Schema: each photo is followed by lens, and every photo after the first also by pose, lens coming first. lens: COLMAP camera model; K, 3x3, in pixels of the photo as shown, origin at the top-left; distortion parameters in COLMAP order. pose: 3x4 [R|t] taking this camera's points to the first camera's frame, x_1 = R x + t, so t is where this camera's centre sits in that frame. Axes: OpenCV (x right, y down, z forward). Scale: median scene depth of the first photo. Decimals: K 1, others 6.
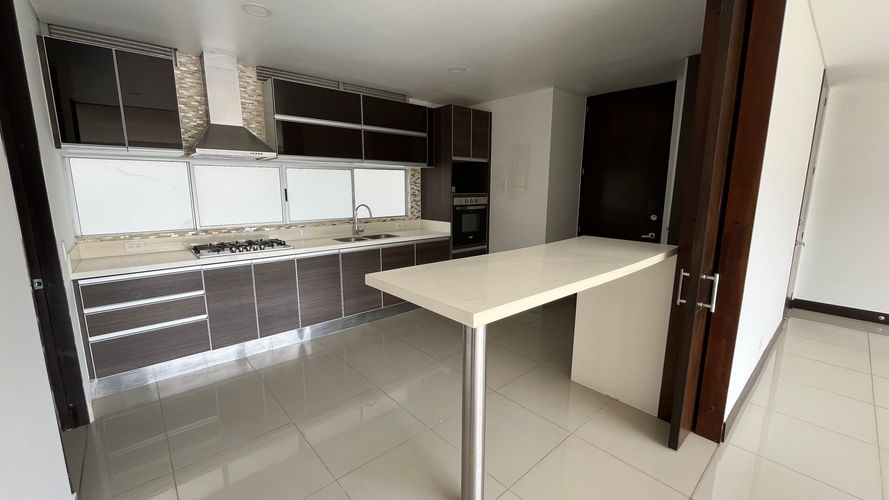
lens RADIAL K [[362.1, 0, 443.6], [0, 362.1, 249.1], [0, 0, 1]] dist [-0.002516, -0.000177]
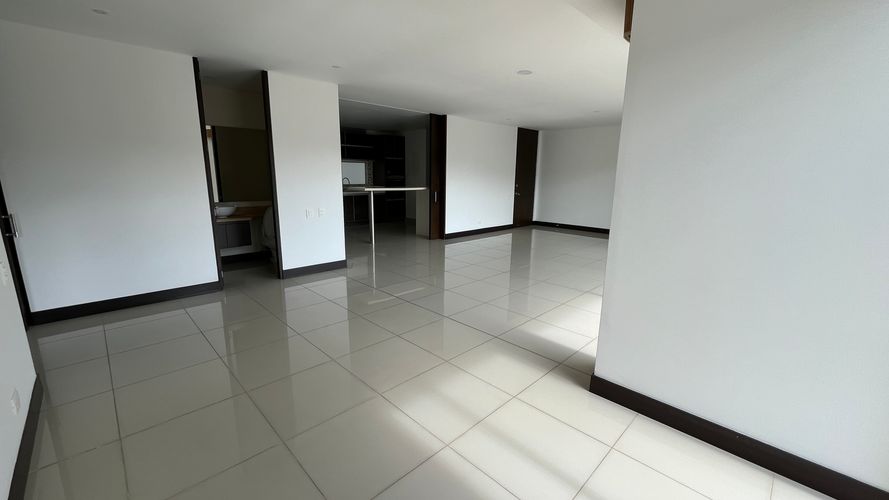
lens RADIAL K [[355.8, 0, 439.9], [0, 355.8, 249.6], [0, 0, 1]] dist [-0.000666, -0.000031]
pose [[0.998510, -0.000196, 0.054562, 0.248187], [-0.000213, 0.999972, 0.007489, 0.315796], [-0.054562, -0.007489, 0.998482, -1.277645]]
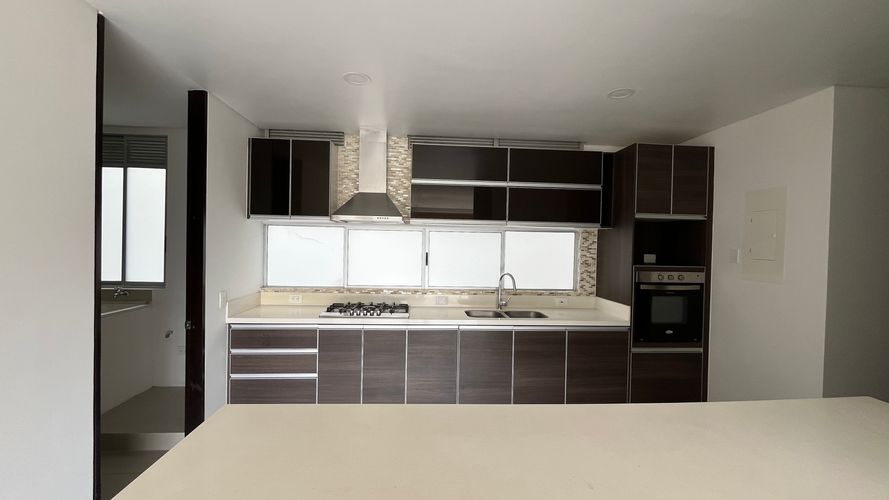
lens RADIAL K [[362.1, 0, 443.6], [0, 362.1, 249.1], [0, 0, 1]] dist [-0.002516, -0.000177]
pose [[0.792899, 0.024132, -0.608875, 0.161578], [-0.122286, 0.985189, -0.120199, -0.057393], [0.596957, 0.169763, 0.784107, 0.236531]]
